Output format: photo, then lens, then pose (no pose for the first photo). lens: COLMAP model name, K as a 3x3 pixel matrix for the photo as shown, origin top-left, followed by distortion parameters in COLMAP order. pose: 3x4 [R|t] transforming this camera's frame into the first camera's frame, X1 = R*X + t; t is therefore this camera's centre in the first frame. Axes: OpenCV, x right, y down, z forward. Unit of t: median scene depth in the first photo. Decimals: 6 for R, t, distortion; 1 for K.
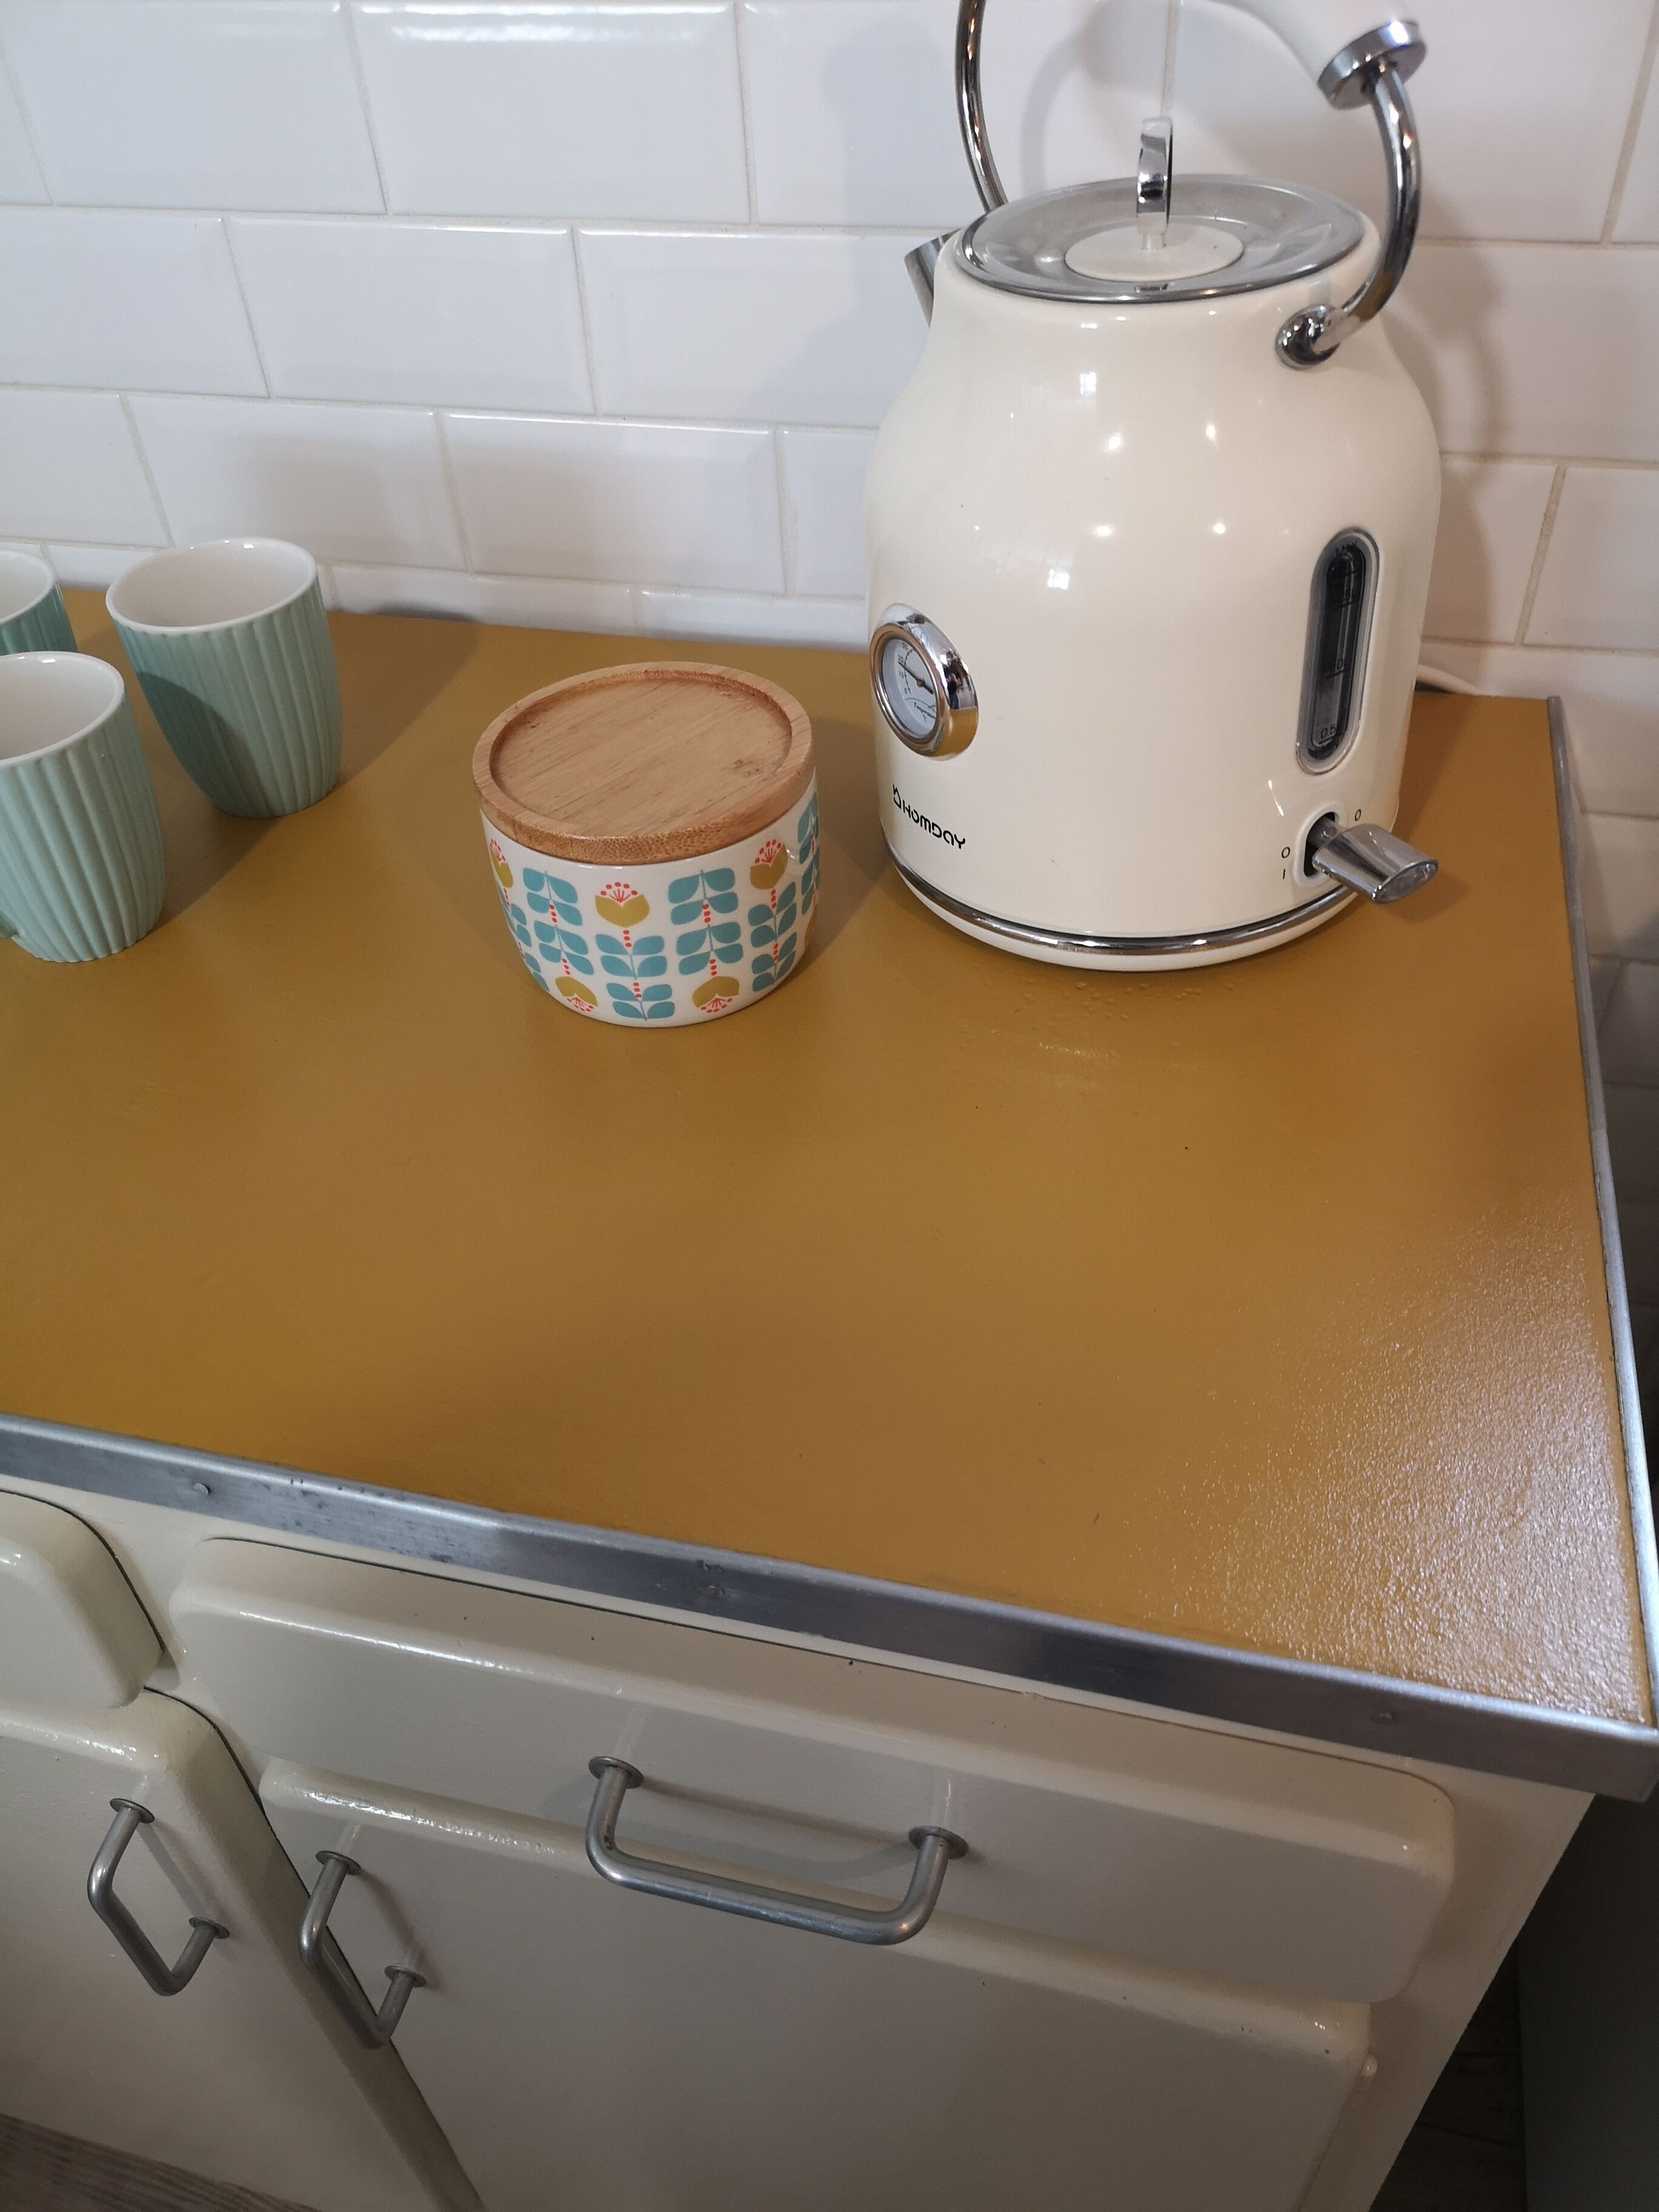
lens RADIAL K [[1725.5, 0, 829.5], [0, 1725.5, 1106.0], [0, 0, 1]] dist [0.071861, -0.102562]
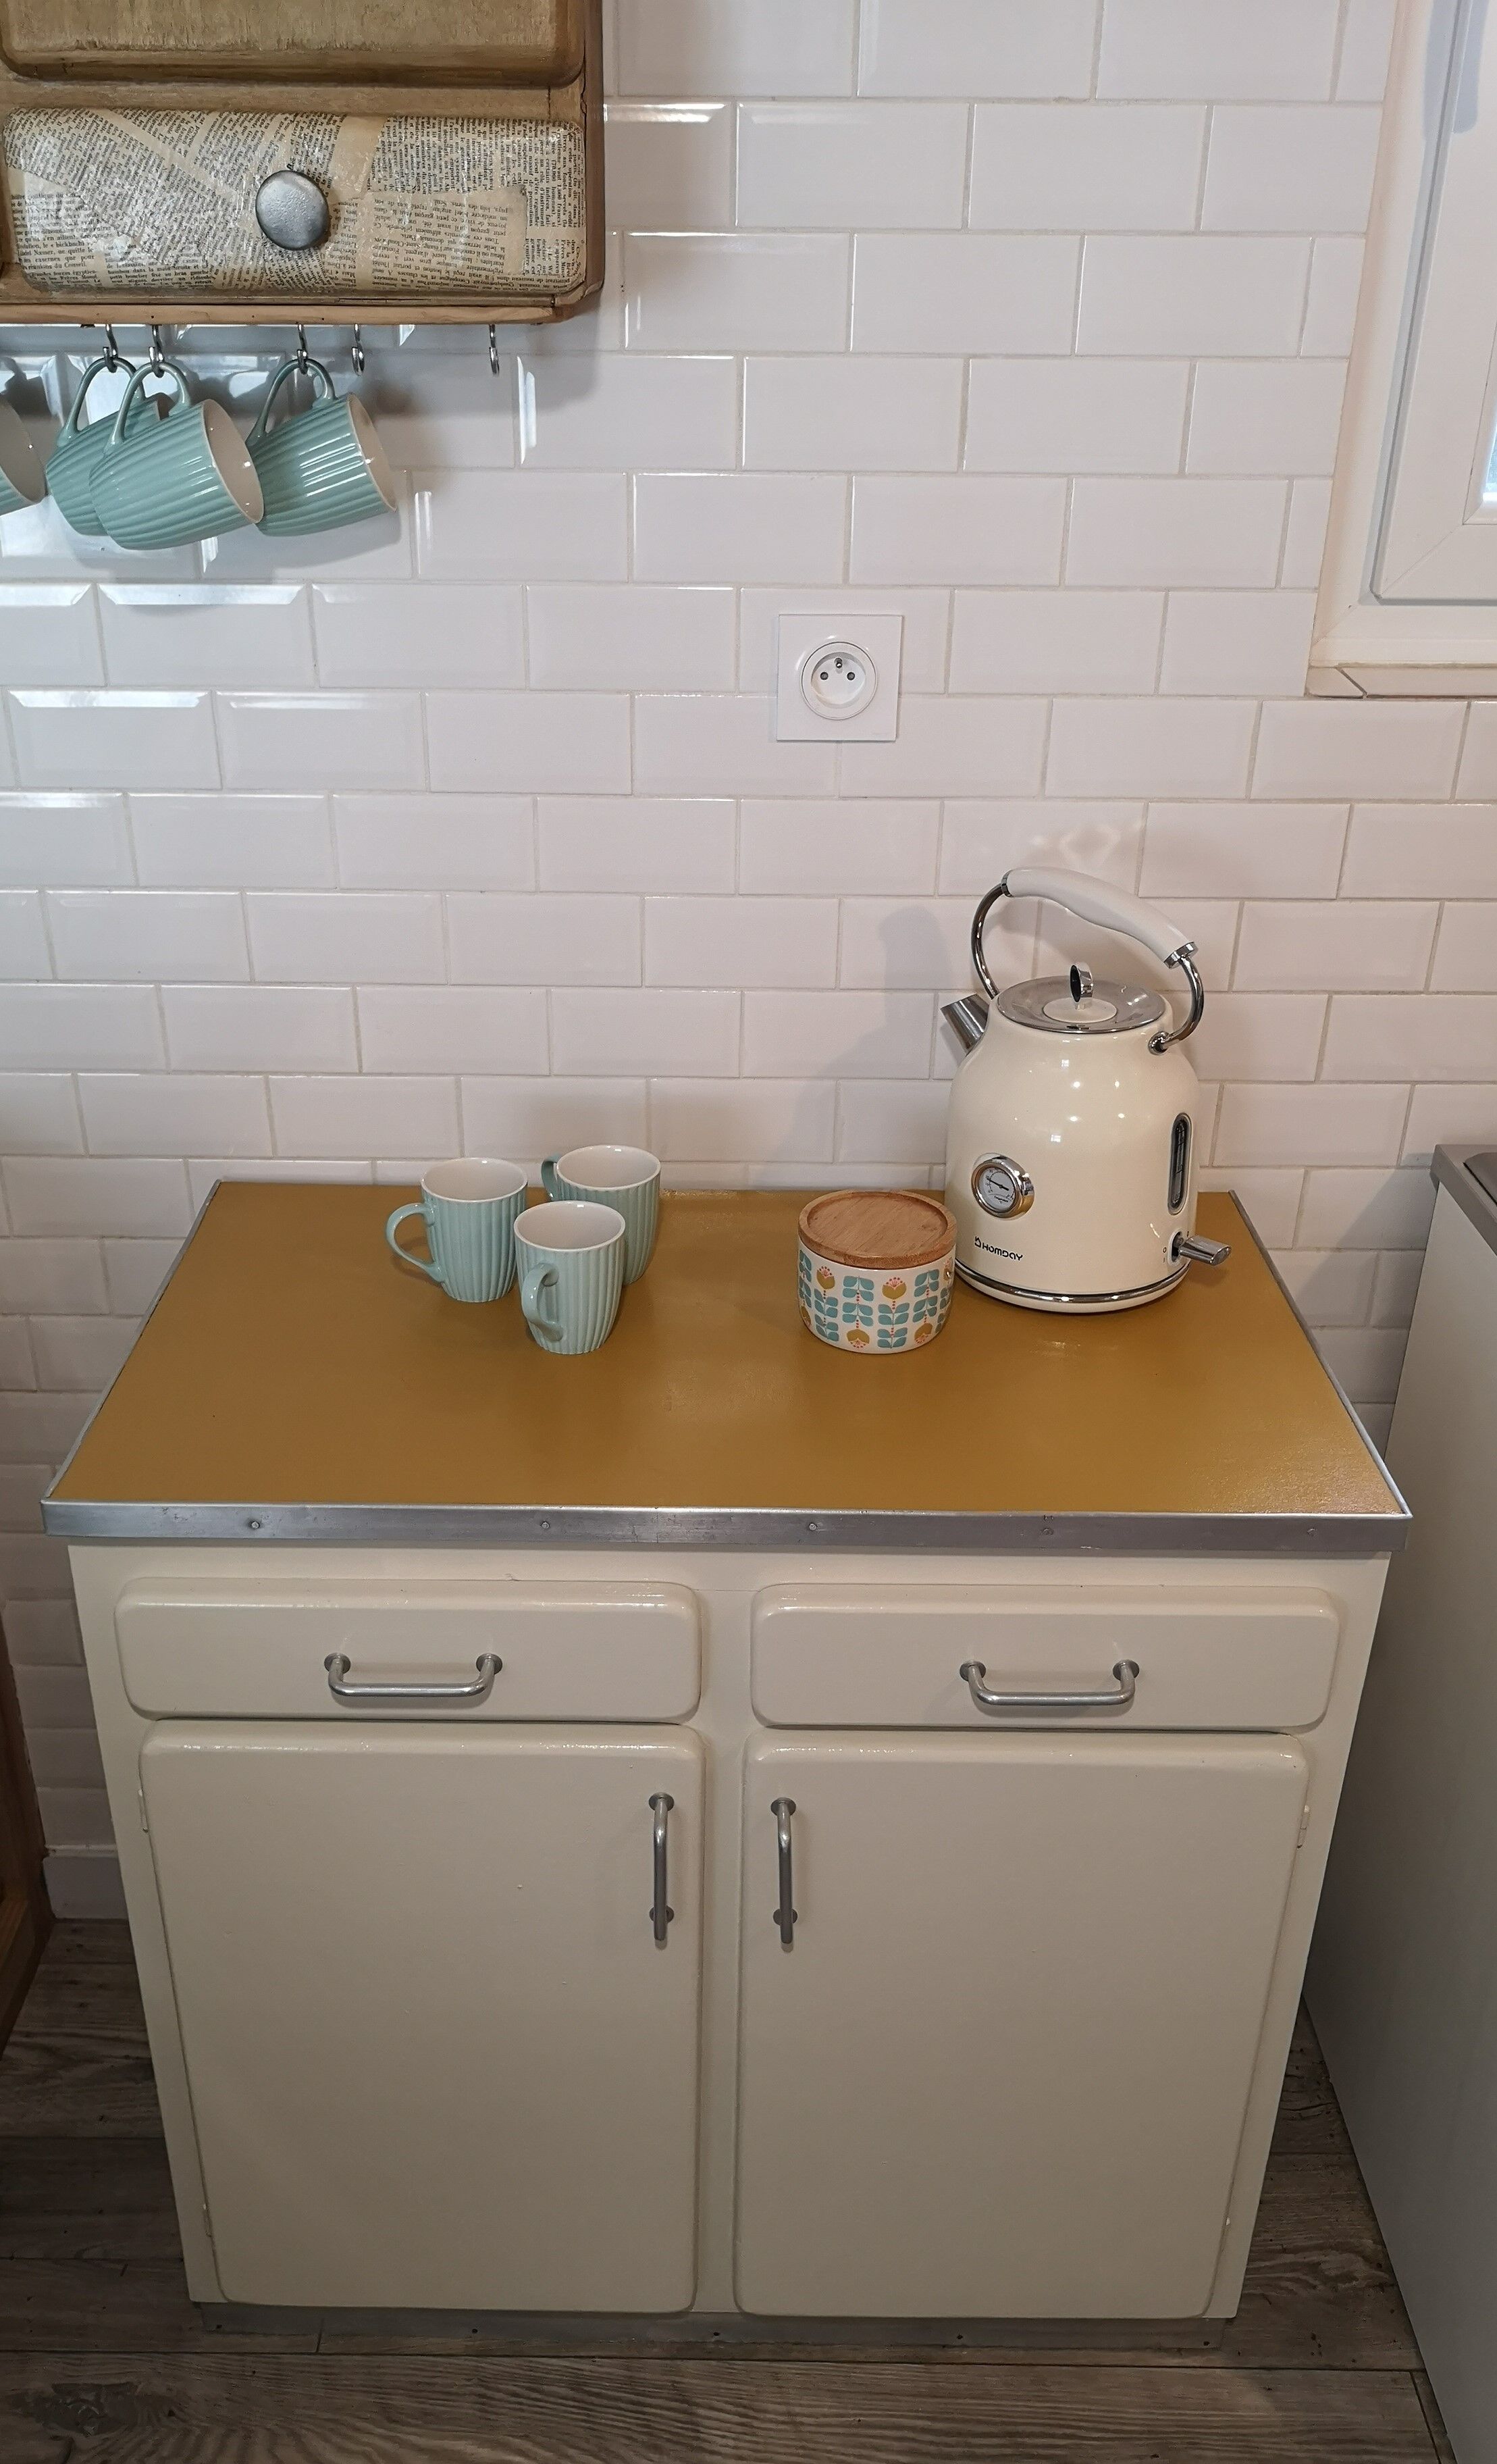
lens RADIAL K [[2024.8, 0, 687.0], [0, 2024.8, 1245.1], [0, 0, 1]] dist [0.001453, -0.035993]
pose [[0.971972, -0.058414, 0.227722, -0.927806], [0.117808, 0.959267, -0.256766, 0.444786], [-0.203447, 0.276397, 0.939262, -1.328696]]
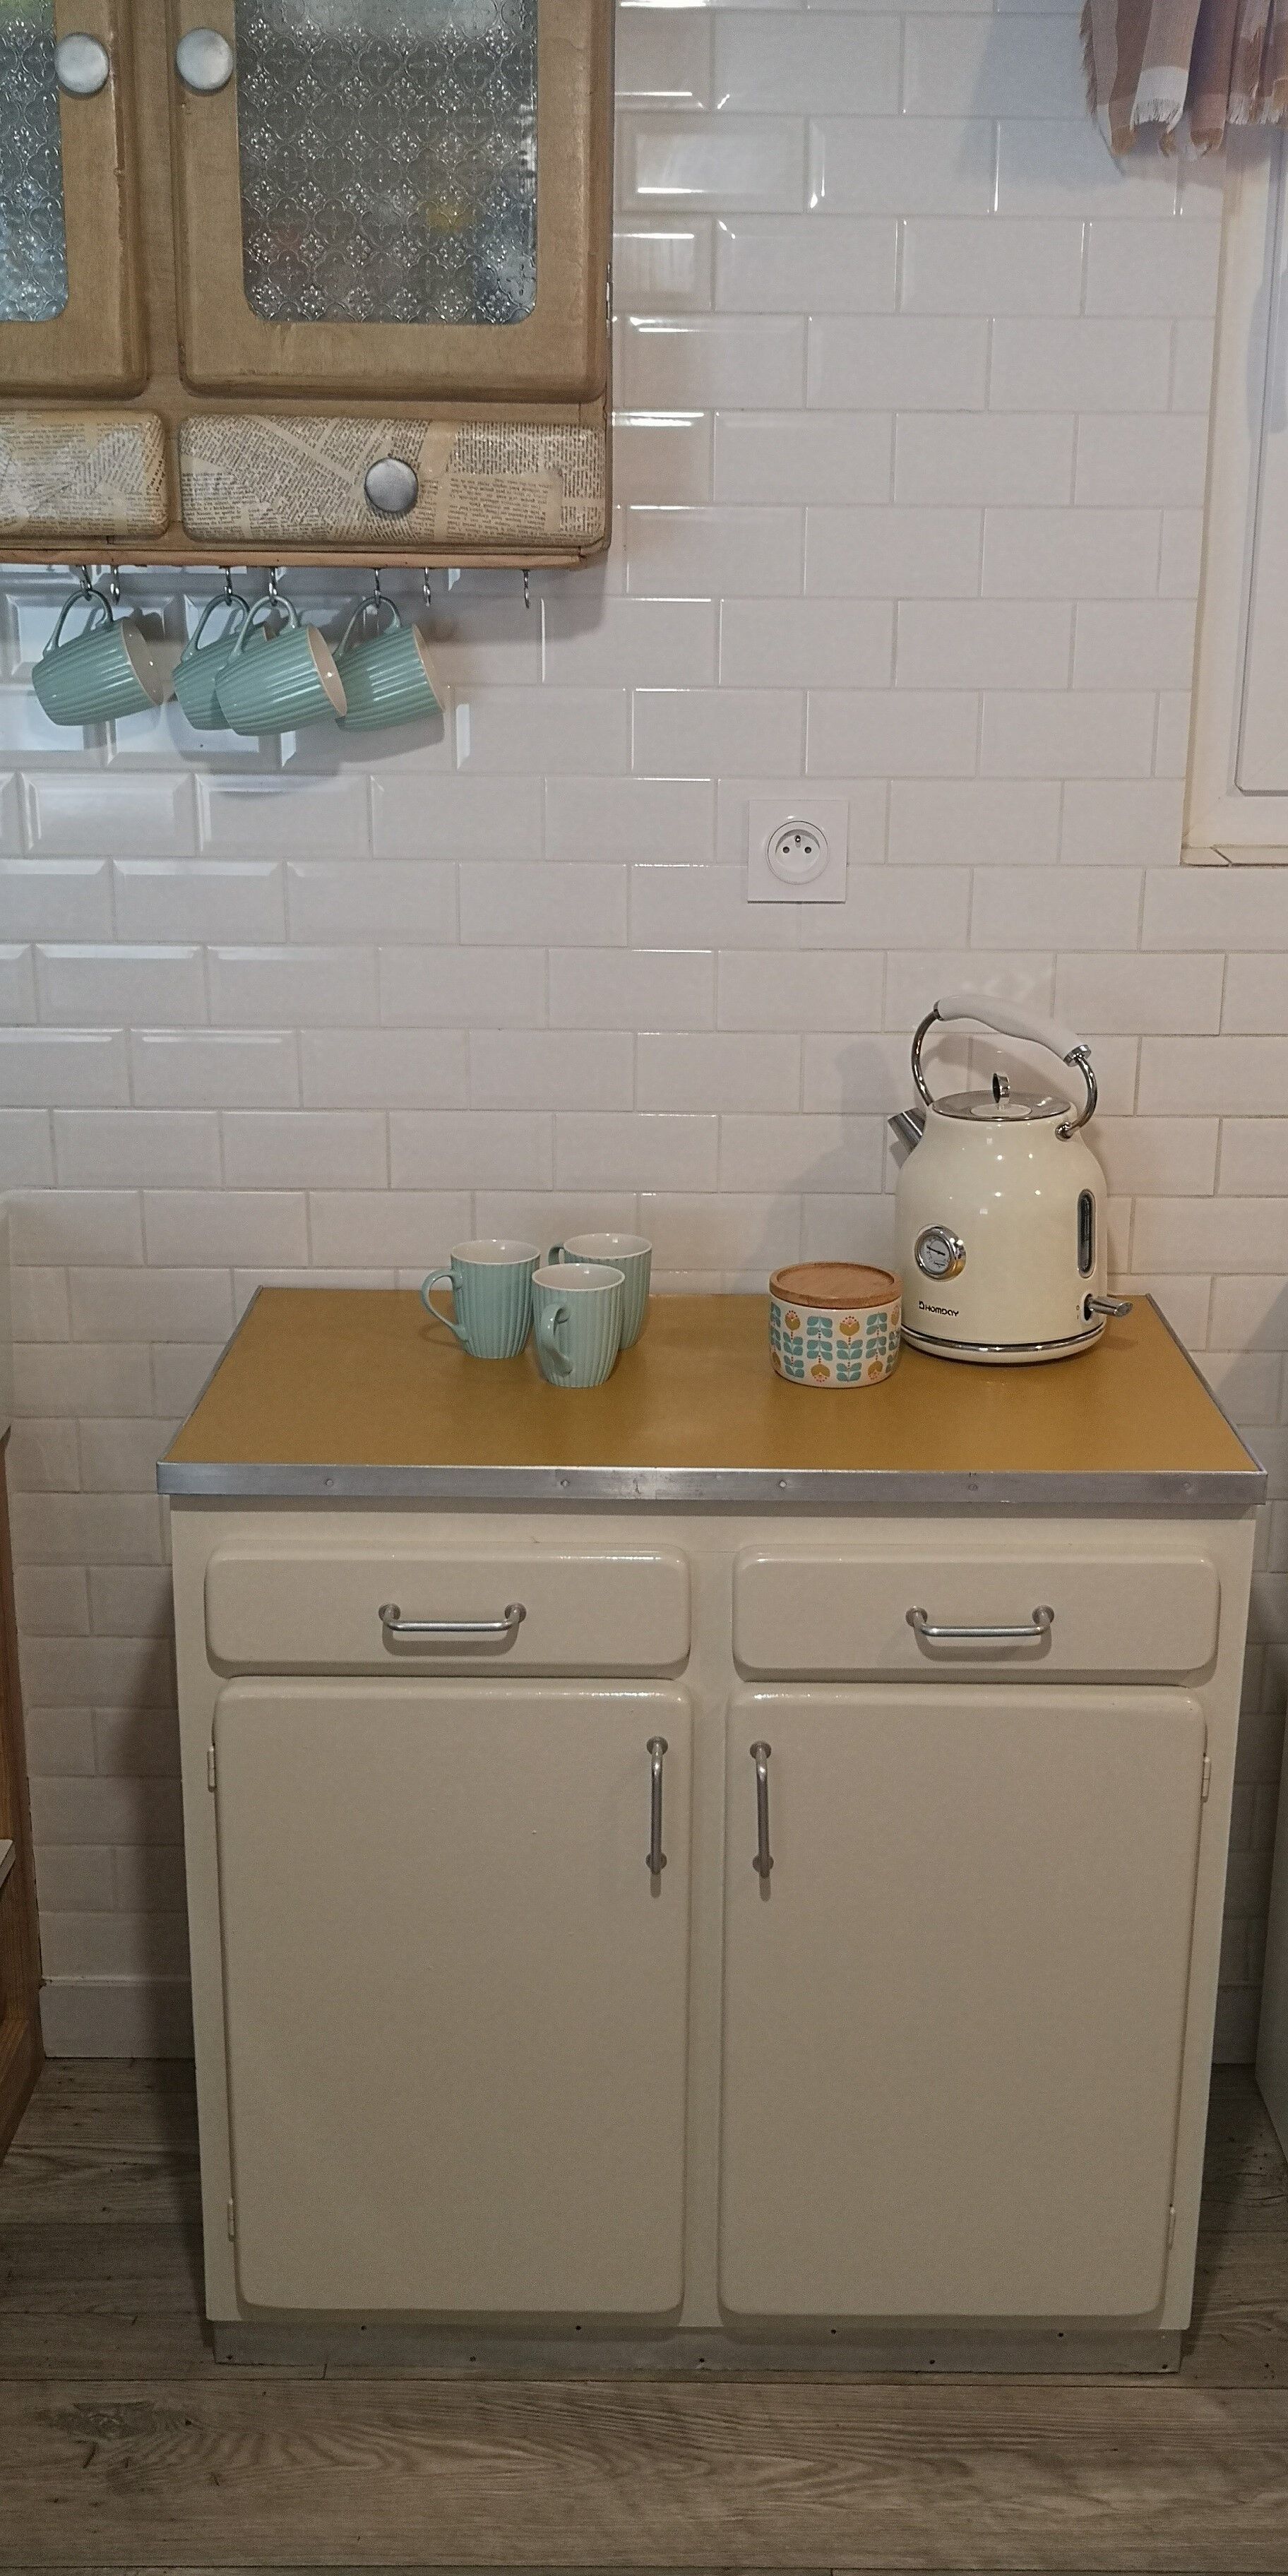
lens RADIAL K [[2503.5, 0, 644.0], [0, 2503.5, 1288.0], [0, 0, 1]] dist [-0.005448, -0.009665]
pose [[0.970608, -0.017027, 0.240063, -1.296502], [0.119906, 0.899089, -0.421025, 1.354288], [-0.208669, 0.437435, 0.874704, -2.220366]]
